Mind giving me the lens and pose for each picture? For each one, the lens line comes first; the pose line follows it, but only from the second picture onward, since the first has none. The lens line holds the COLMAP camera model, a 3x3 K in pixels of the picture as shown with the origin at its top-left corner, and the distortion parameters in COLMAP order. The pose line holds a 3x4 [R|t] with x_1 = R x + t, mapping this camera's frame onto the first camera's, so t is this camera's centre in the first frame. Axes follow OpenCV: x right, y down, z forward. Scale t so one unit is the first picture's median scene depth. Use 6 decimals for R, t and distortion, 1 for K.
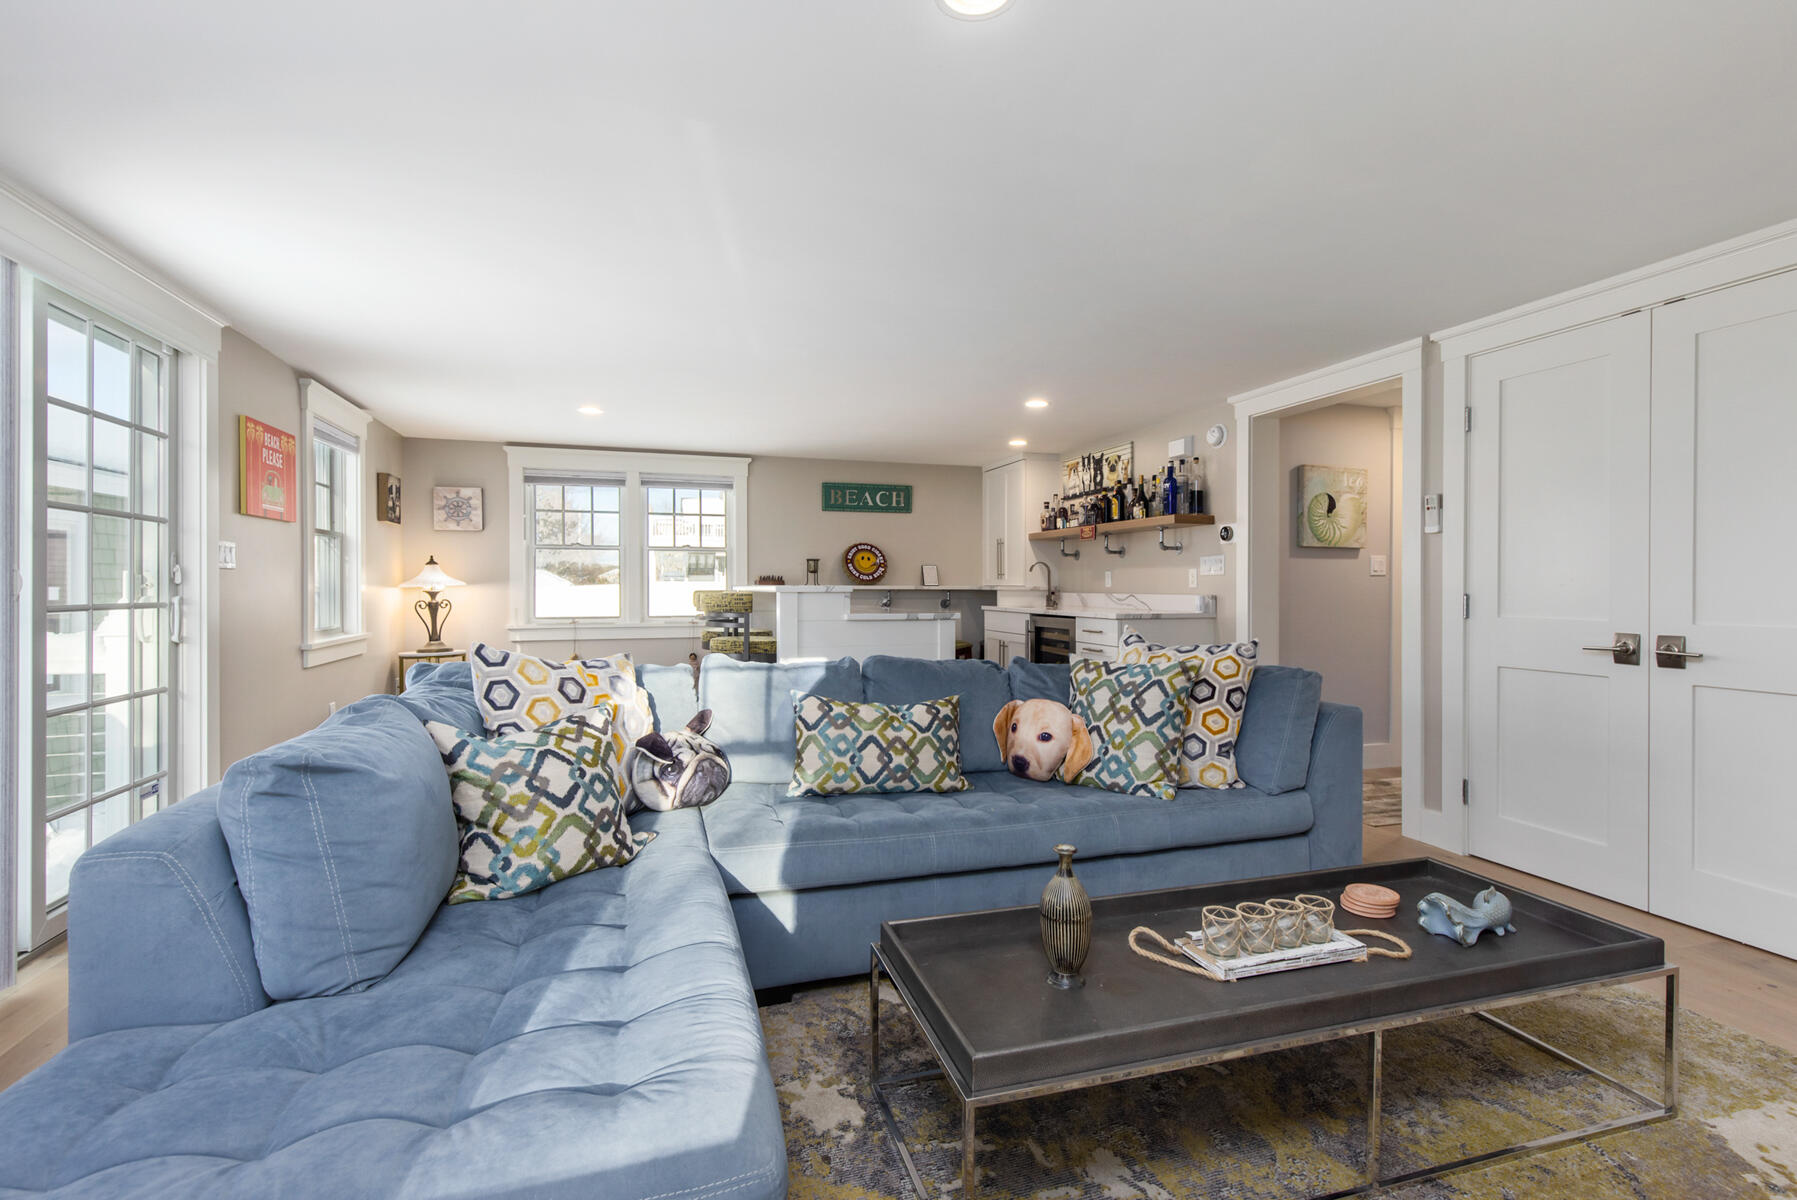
lens RADIAL K [[810.3, 0, 908.9], [0, 810.3, 596.6], [0, 0, 1]] dist [0.004280, 0.000859]
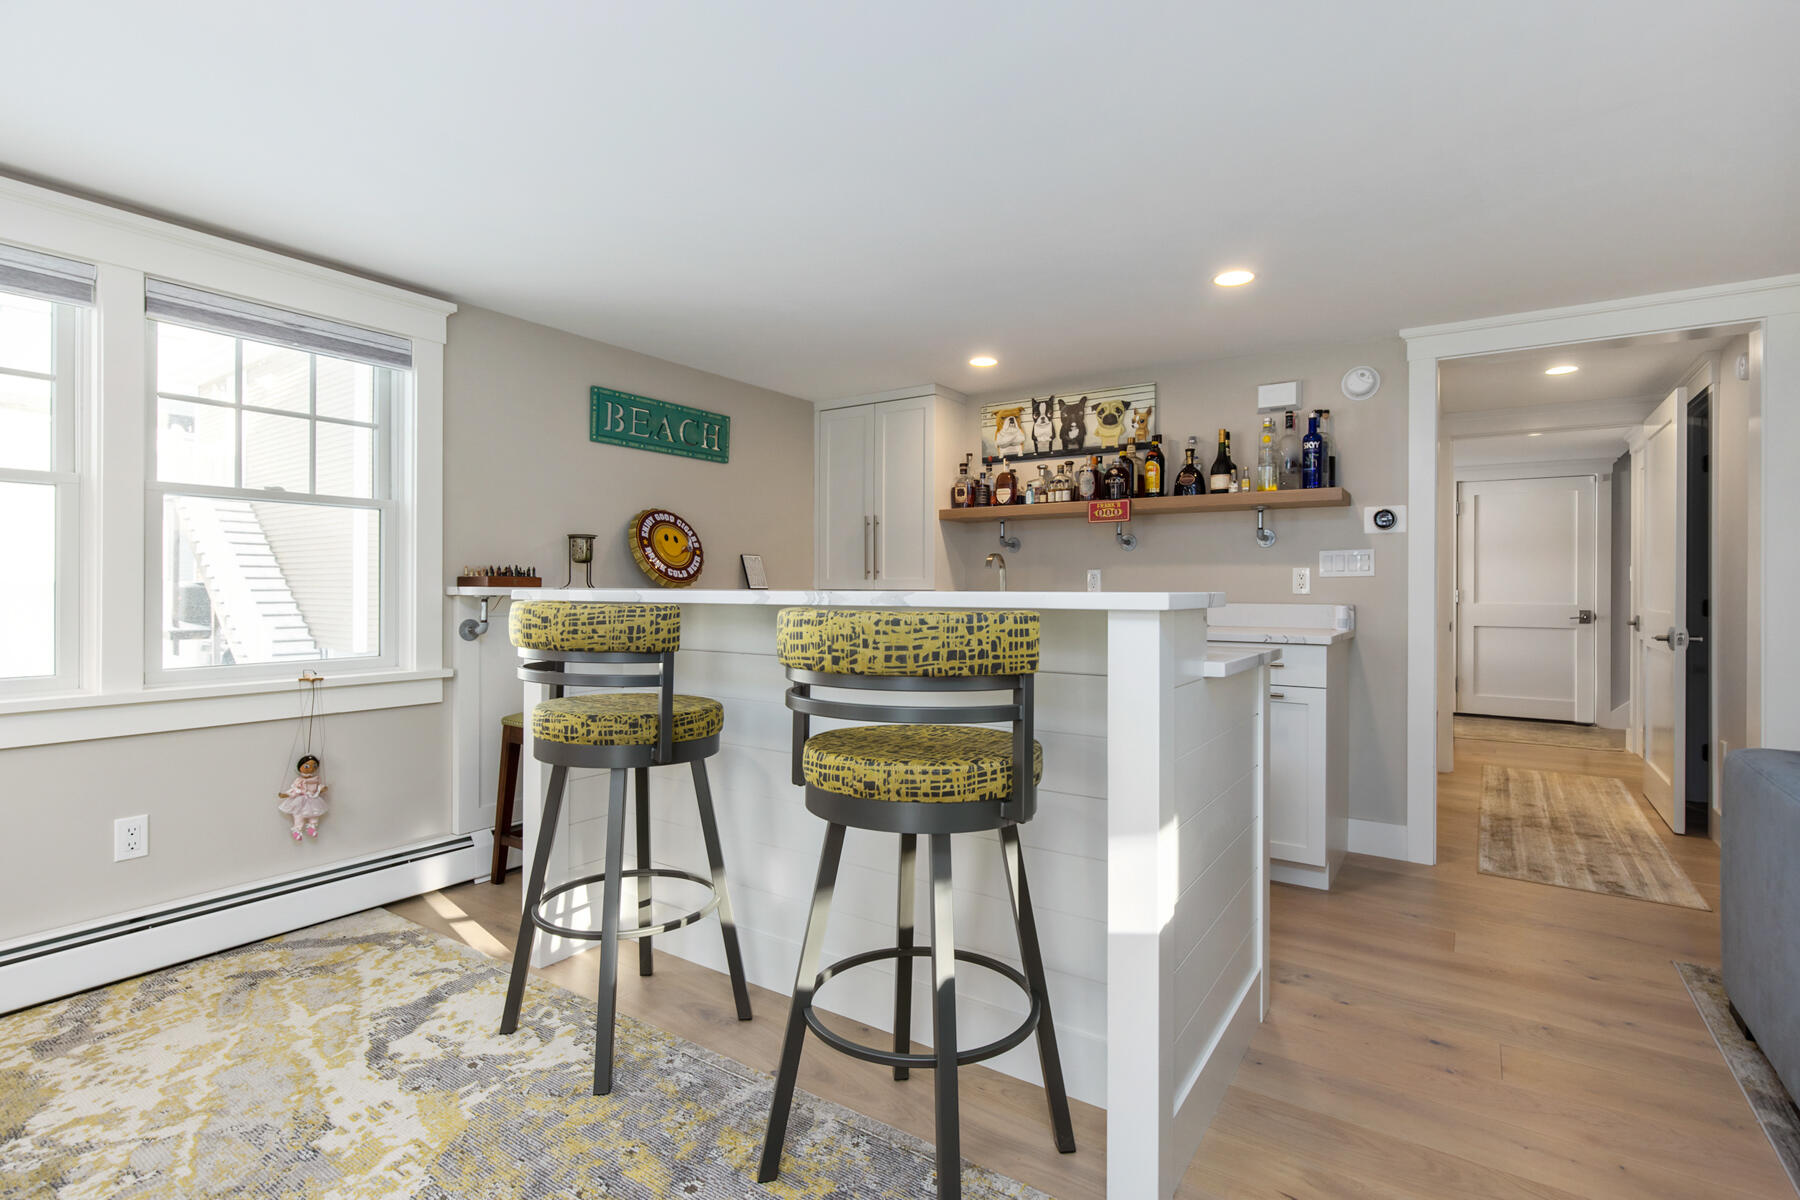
lens RADIAL K [[837.8, 0, 910.2], [0, 837.8, 591.7], [0, 0, 1]] dist [0.000049, -0.000405]
pose [[0.788599, 0.000644, 0.614908, -0.323996], [0.004607, 0.999965, -0.006955, -0.008372], [-0.614891, 0.008318, 0.788568, 0.553086]]
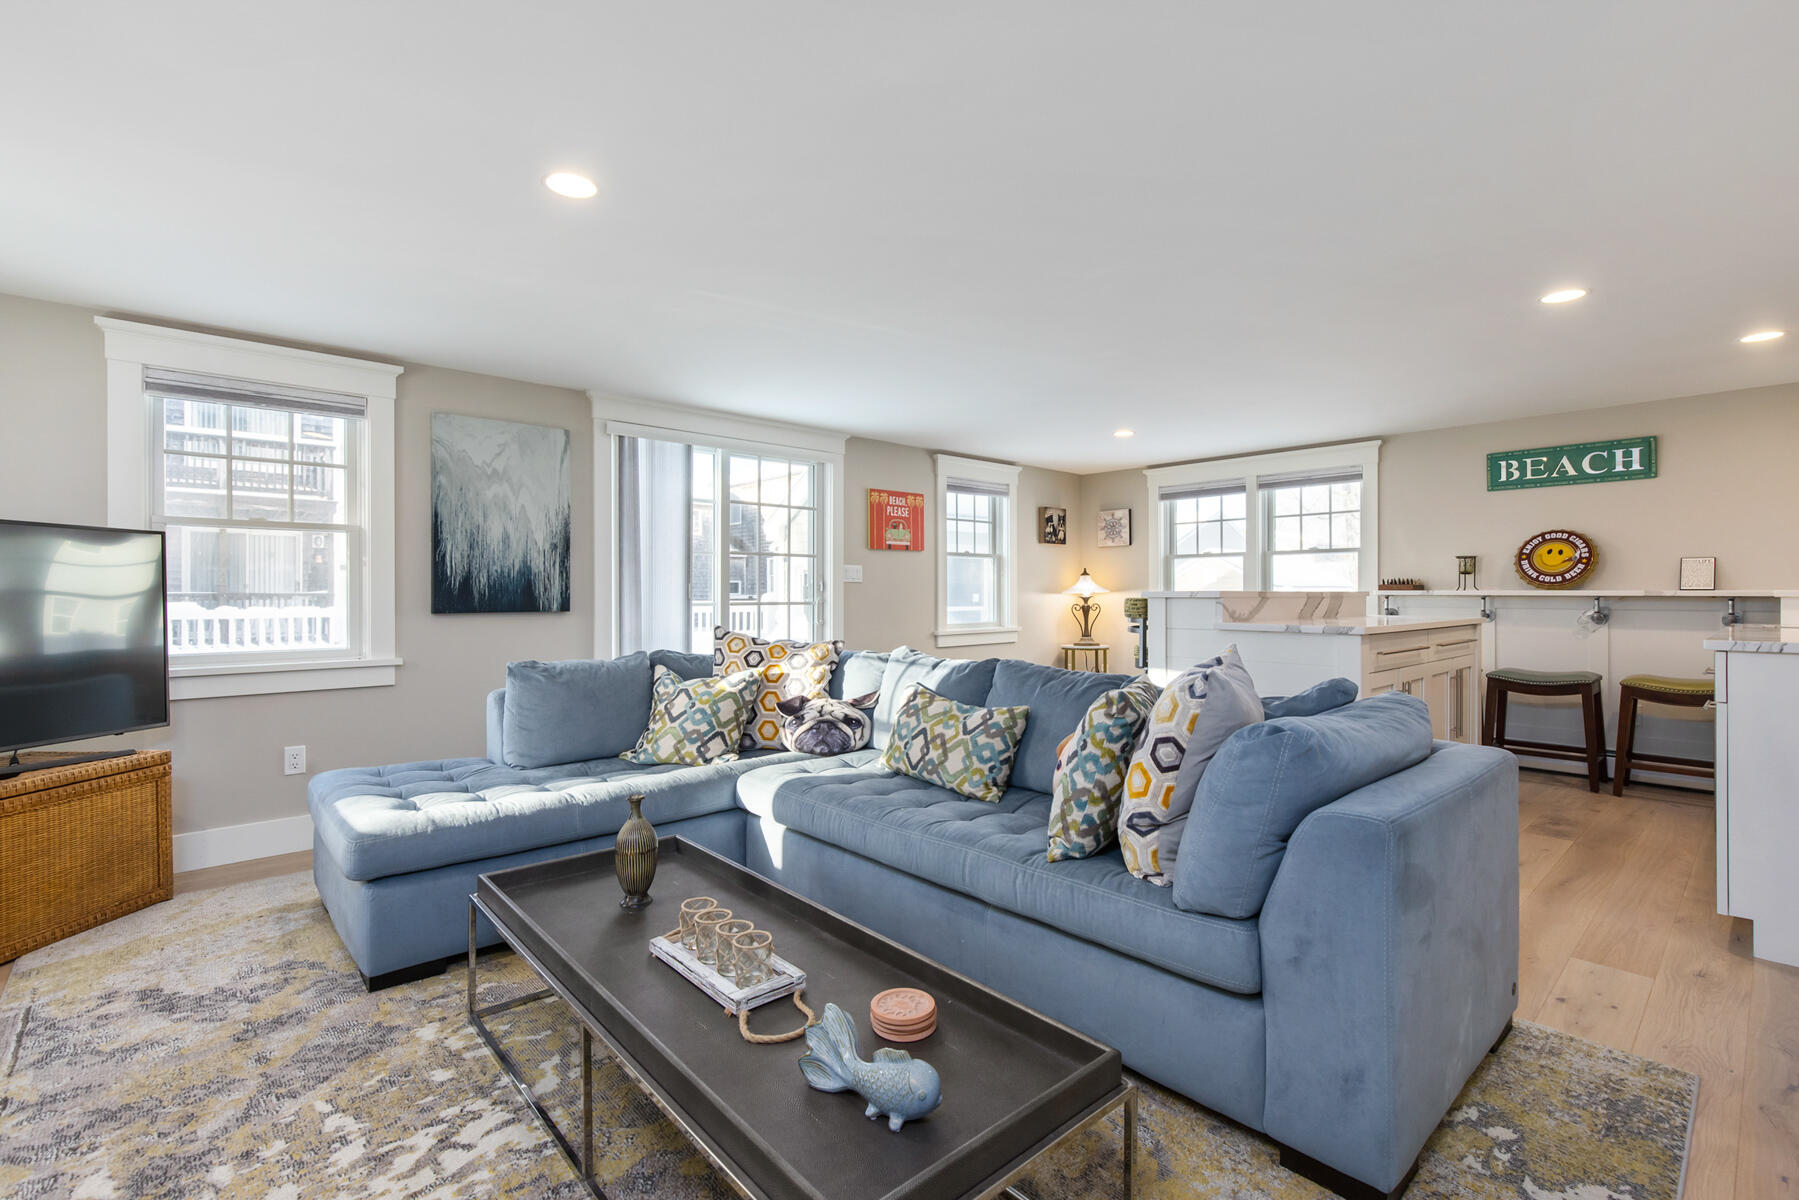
lens RADIAL K [[811.2, 0, 915.8], [0, 811.2, 594.3], [0, 0, 1]] dist [0.004280, 0.000859]
pose [[0.423277, -0.001233, -0.906000, 0.421426], [-0.009827, 0.999934, -0.005952, -0.000613], [0.905947, 0.011422, 0.423237, 0.236292]]
